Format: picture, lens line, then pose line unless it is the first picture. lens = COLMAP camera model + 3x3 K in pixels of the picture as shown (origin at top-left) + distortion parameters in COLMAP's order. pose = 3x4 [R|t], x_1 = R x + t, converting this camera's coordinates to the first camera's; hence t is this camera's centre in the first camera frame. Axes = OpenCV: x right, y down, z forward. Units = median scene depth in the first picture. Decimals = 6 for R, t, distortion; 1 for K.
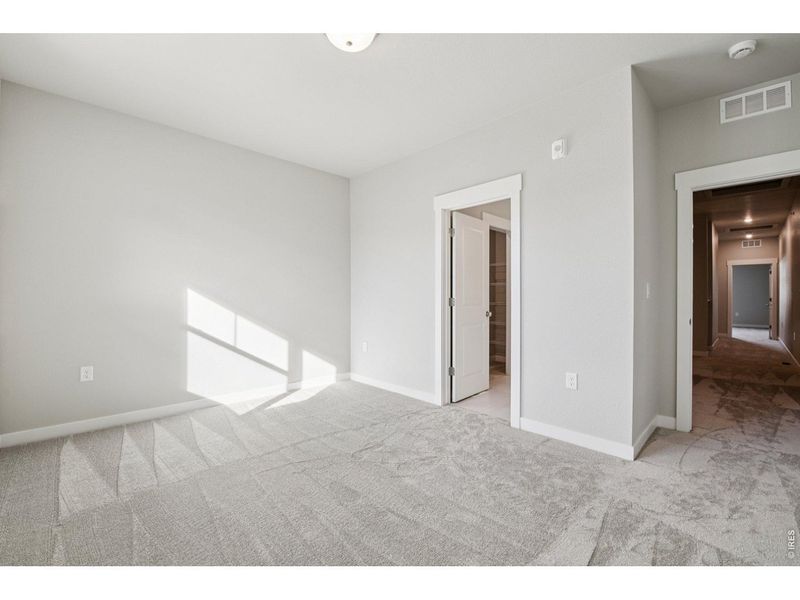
lens RADIAL K [[349.6, 0, 399.1], [0, 349.6, 298.4], [0, 0, 1]] dist [-0.008031, -0.003666]
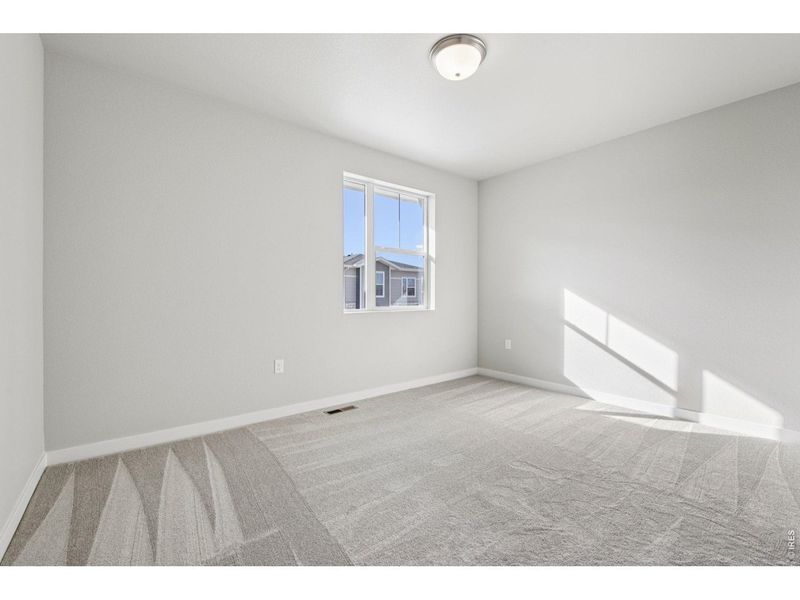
lens RADIAL K [[349.6, 0, 399.6], [0, 349.6, 298.2], [0, 0, 1]] dist [-0.008031, -0.003666]
pose [[-0.109313, 0.005111, -0.993994, 0.588376], [-0.005977, 0.999965, 0.005799, 0.001007], [0.993989, 0.006576, -0.109278, 0.544175]]
